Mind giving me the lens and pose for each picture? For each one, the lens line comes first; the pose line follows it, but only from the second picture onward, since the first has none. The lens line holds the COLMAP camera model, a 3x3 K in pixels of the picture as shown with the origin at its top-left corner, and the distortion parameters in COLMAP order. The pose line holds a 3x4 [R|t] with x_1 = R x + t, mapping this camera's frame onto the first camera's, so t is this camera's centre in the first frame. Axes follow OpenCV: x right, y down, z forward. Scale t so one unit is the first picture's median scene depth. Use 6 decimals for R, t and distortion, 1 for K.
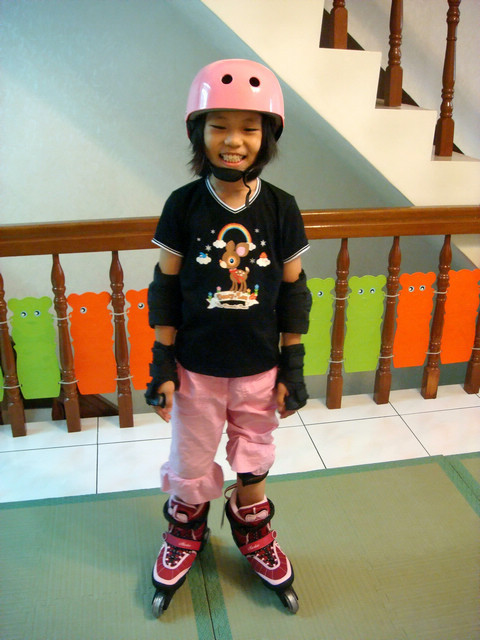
lens RADIAL K [[673.0, 0, 240.0], [0, 673.0, 320.0], [0, 0, 1]] dist [-0.104189, 0.015994]
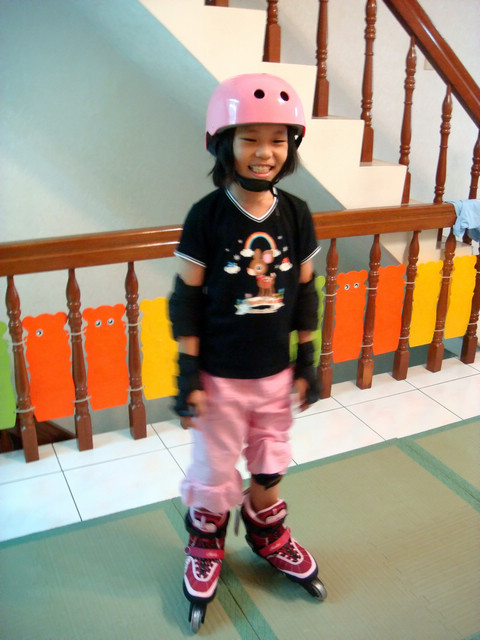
lens RADIAL K [[678.2, 0, 238.3], [0, 678.2, 309.3], [0, 0, 1]] dist [-0.090064, -0.000055]
pose [[0.965839, -0.078115, 0.247091, -0.277528], [0.086006, 0.996067, -0.021291, -0.004669], [-0.244456, 0.041815, 0.968758, -0.000851]]
